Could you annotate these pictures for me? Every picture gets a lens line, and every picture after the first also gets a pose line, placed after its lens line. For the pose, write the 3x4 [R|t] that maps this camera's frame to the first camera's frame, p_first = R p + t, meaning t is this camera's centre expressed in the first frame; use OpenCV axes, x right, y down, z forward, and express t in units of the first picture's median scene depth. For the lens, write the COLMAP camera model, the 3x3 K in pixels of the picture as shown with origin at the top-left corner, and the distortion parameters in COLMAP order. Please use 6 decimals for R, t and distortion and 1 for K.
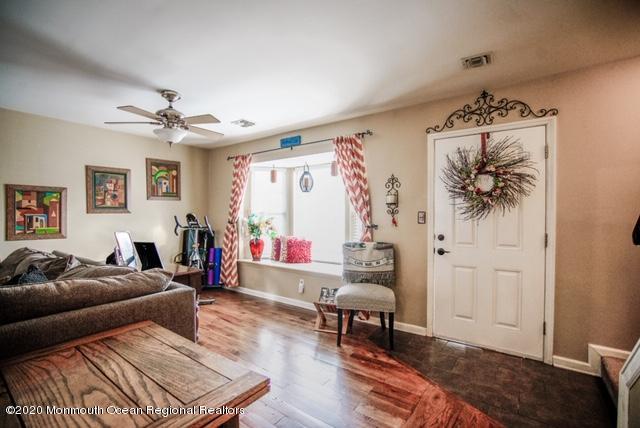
lens RADIAL K [[295.8, 0, 317.2], [0, 295.8, 215.8], [0, 0, 1]] dist [-0.058337, 0.019303]
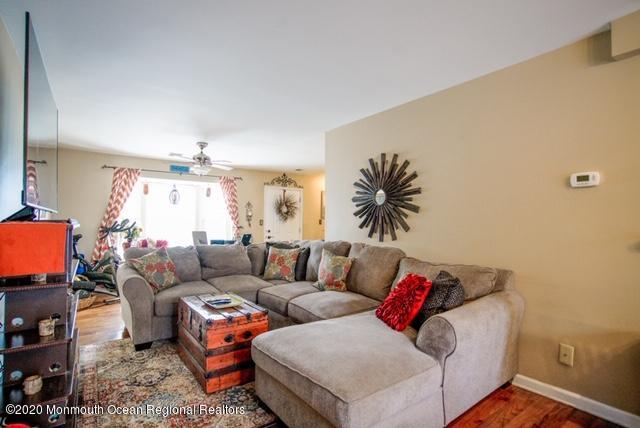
lens RADIAL K [[314.7, 0, 320.0], [0, 314.7, 214.0], [0, 0, 1]] dist [-0.066922, 0.032947]
pose [[0.288734, 0.027330, 0.957019, -1.675928], [-0.000721, 0.999598, -0.028329, 0.007784], [-0.957409, 0.007490, 0.288638, -0.097570]]
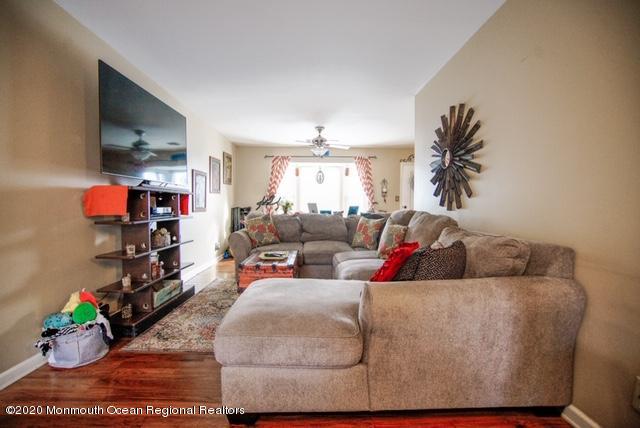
lens RADIAL K [[295.8, 0, 317.2], [0, 295.8, 215.8], [0, 0, 1]] dist [-0.058337, 0.019303]
pose [[0.795709, -0.021358, 0.605303, -1.431112], [-0.000961, 0.999332, 0.036525, 0.053228], [-0.605679, -0.029645, 0.795157, -0.414855]]
